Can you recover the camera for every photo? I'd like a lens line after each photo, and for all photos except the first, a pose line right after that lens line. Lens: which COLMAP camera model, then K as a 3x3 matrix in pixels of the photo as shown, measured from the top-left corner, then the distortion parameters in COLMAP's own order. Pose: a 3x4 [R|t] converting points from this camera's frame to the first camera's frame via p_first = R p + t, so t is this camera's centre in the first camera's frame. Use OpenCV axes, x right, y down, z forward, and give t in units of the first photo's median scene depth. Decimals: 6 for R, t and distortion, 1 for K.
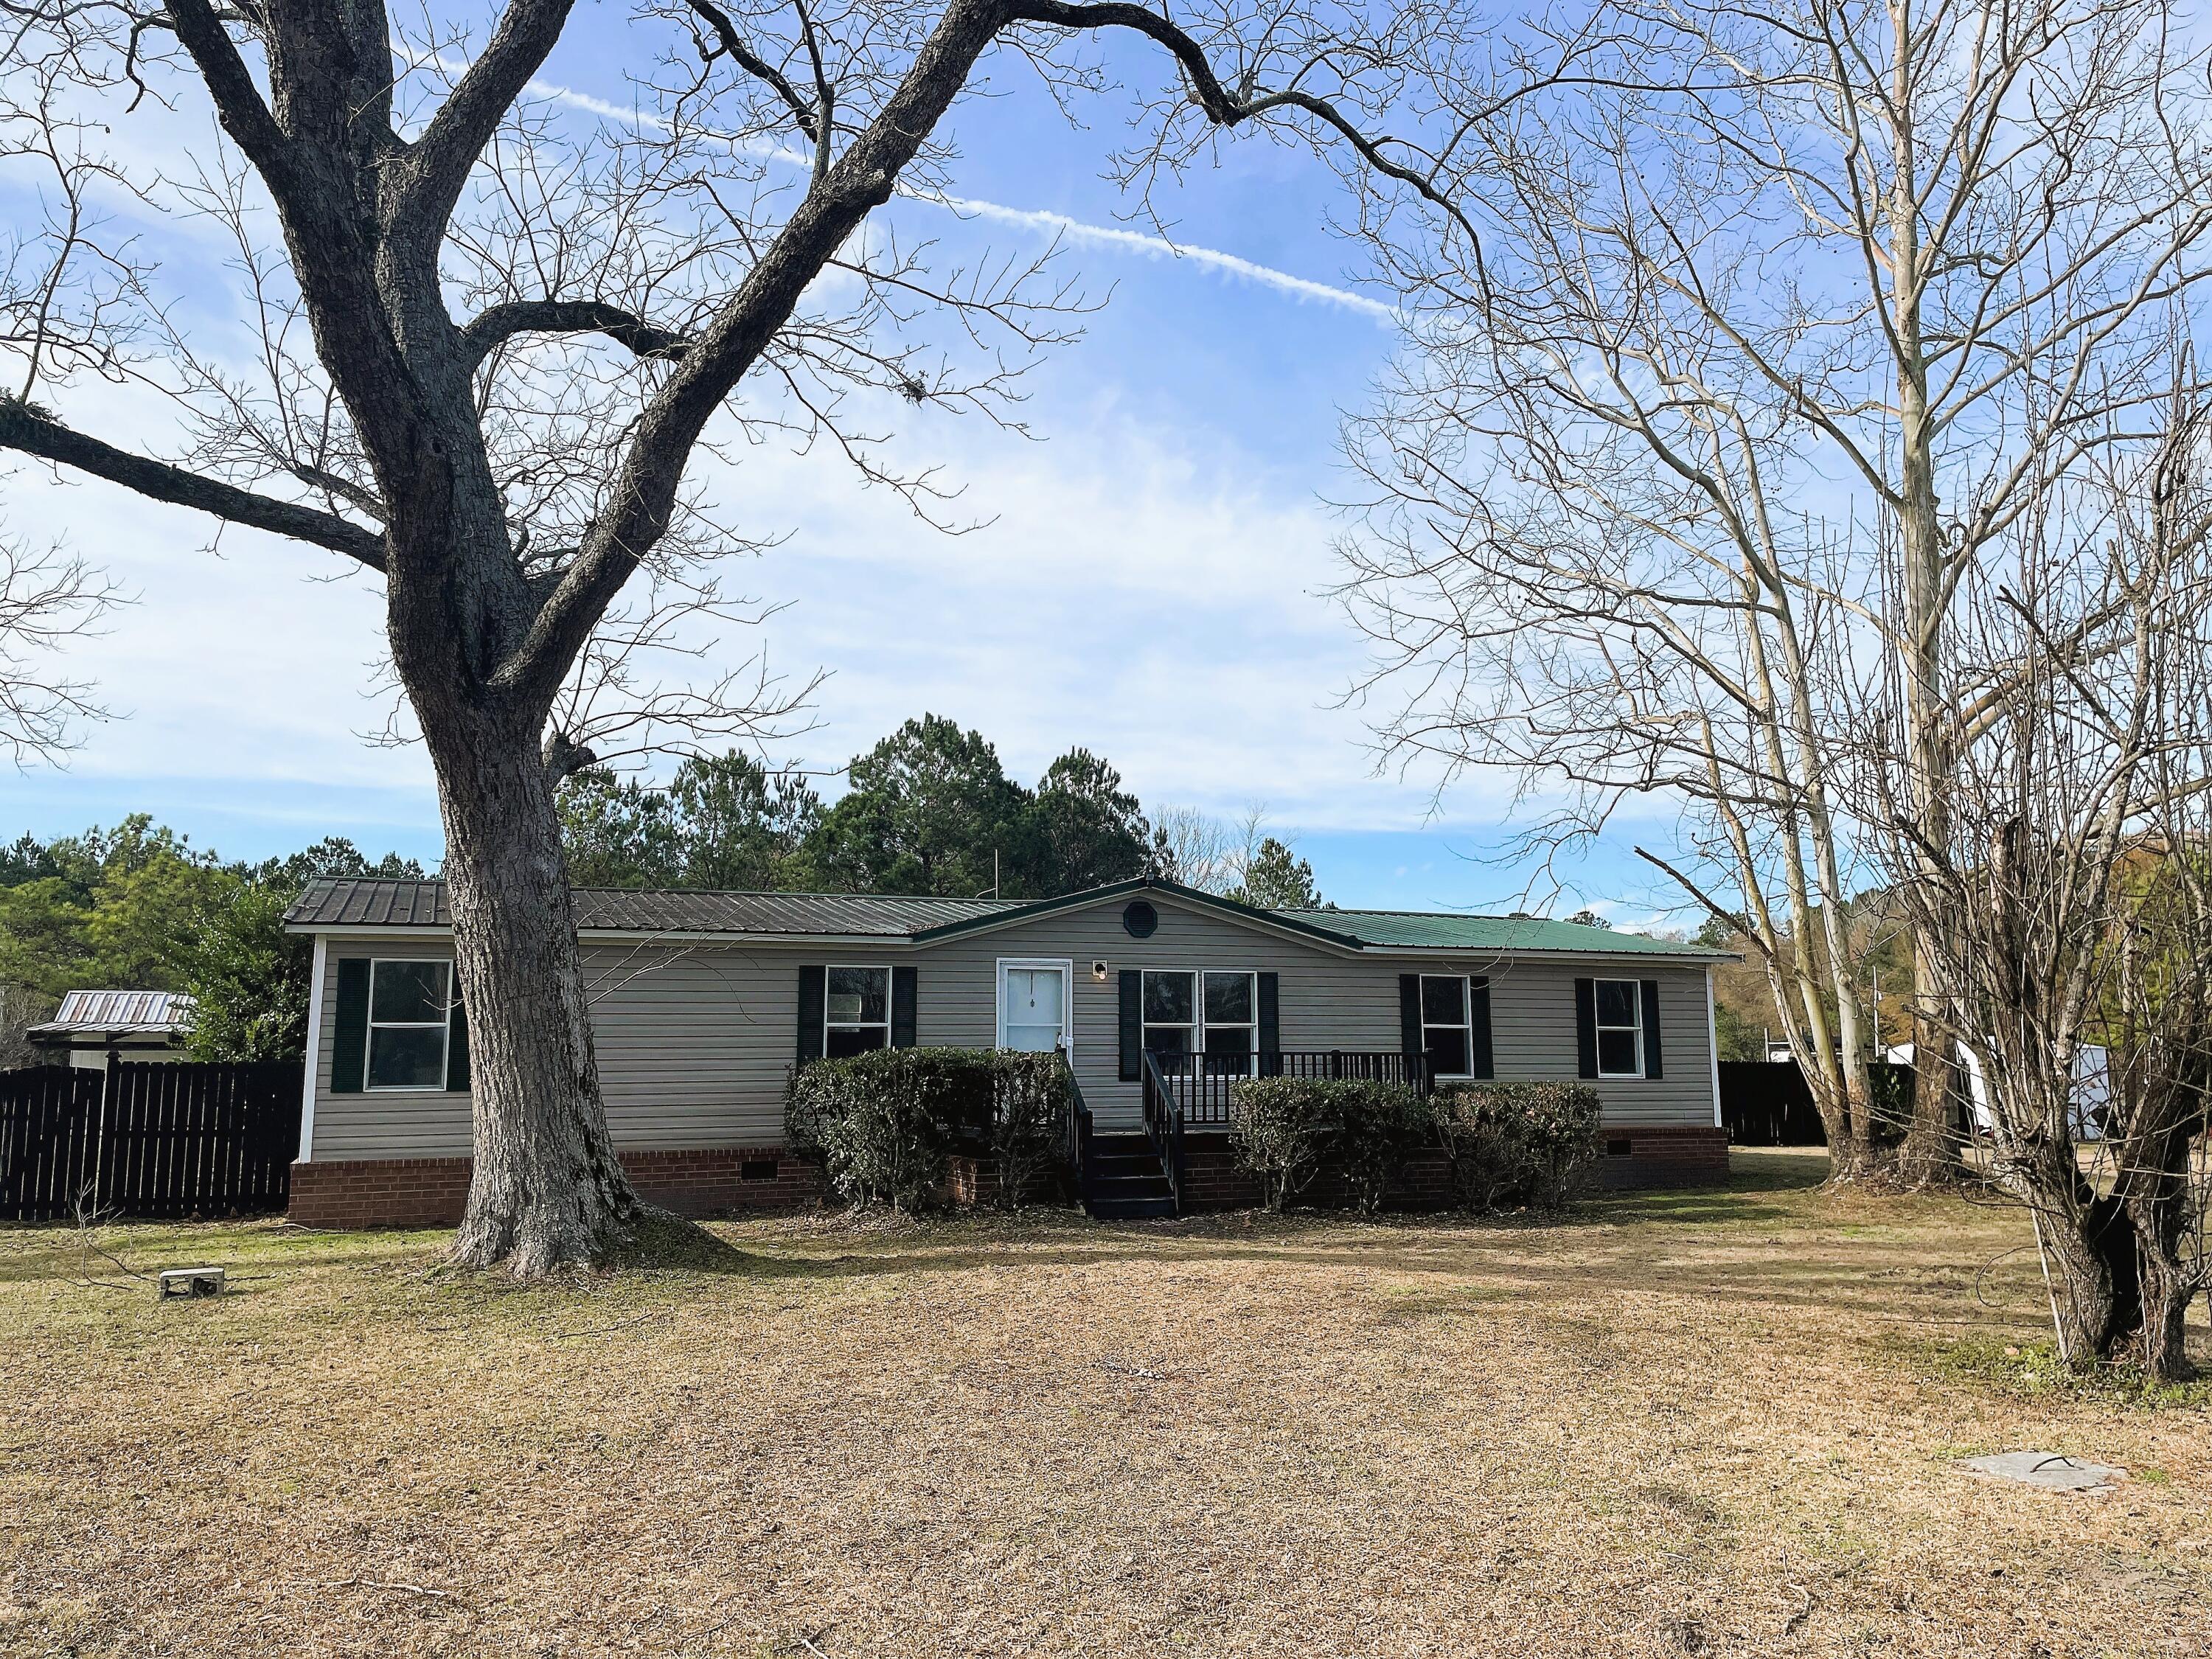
lens RADIAL K [[1661.0, 0, 1085.8], [0, 1661.0, 832.7], [0, 0, 1]] dist [0.083911, -0.106160]
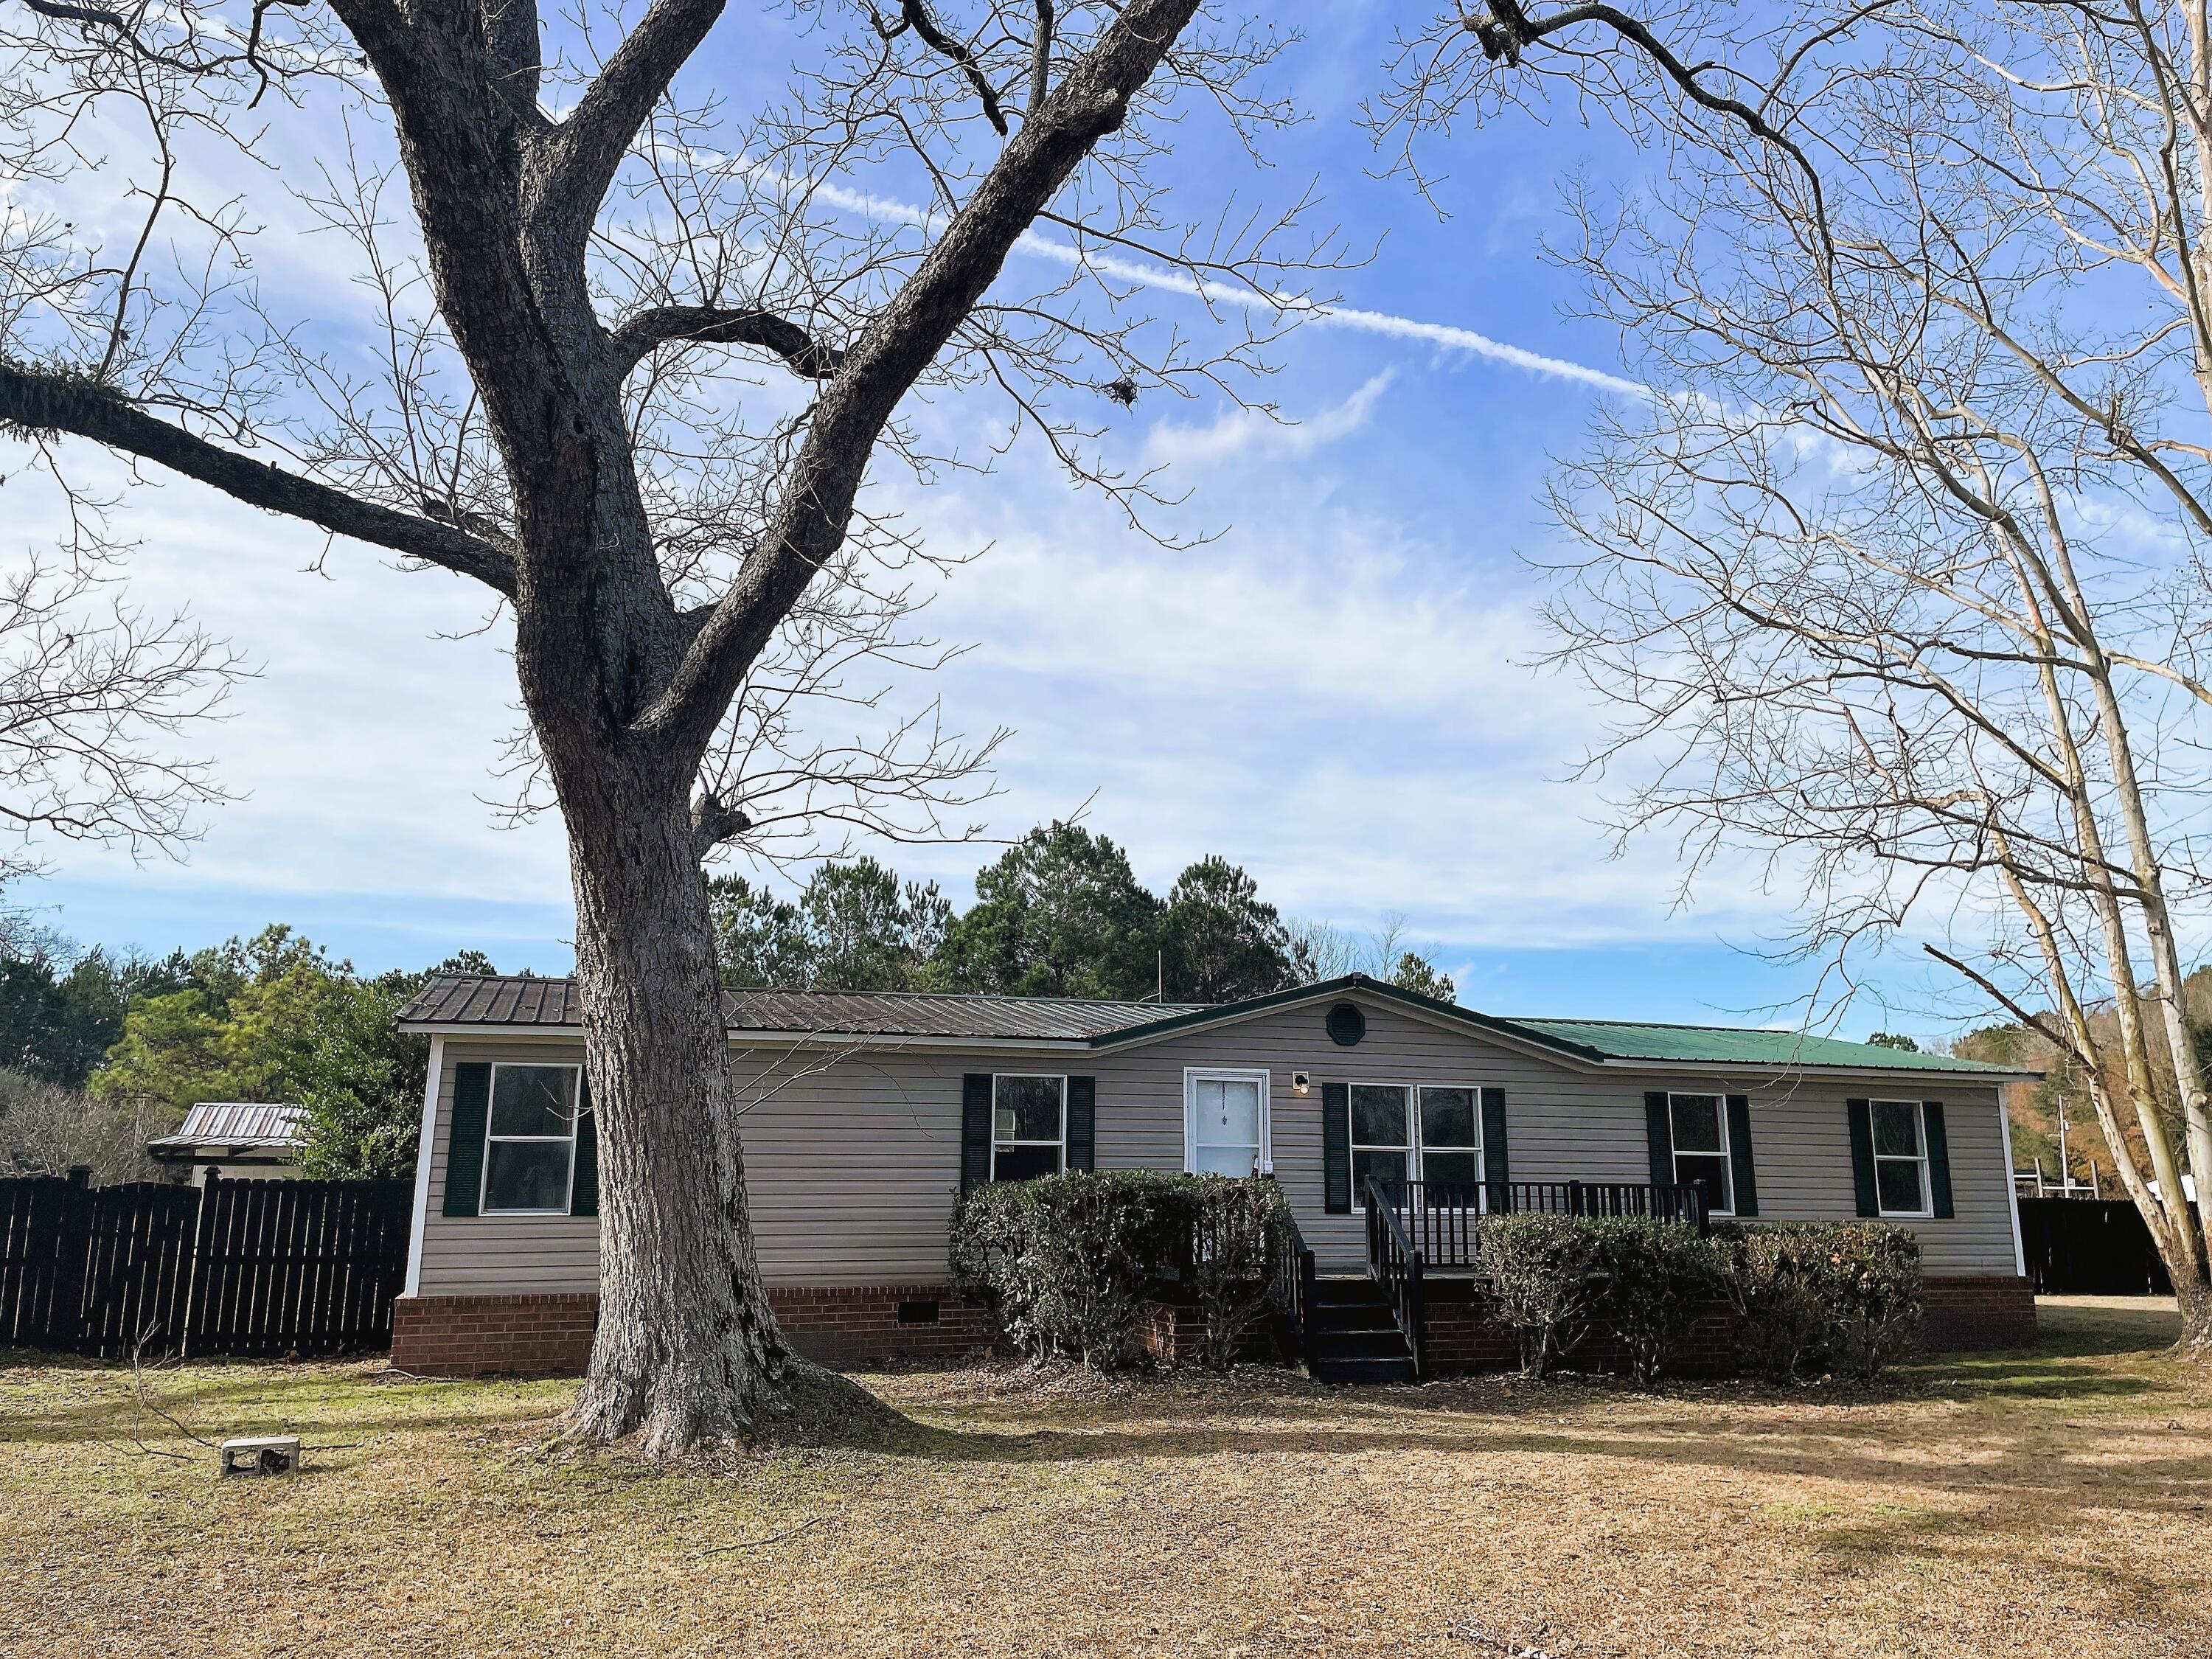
lens RADIAL K [[1661.0, 0, 1084.5], [0, 1661.0, 819.6], [0, 0, 1]] dist [0.083911, -0.106160]
pose [[0.997476, -0.005094, -0.070828, -0.048767], [-0.000485, 0.996912, -0.078524, 0.015998], [0.071009, 0.078361, 0.994393, 0.129009]]
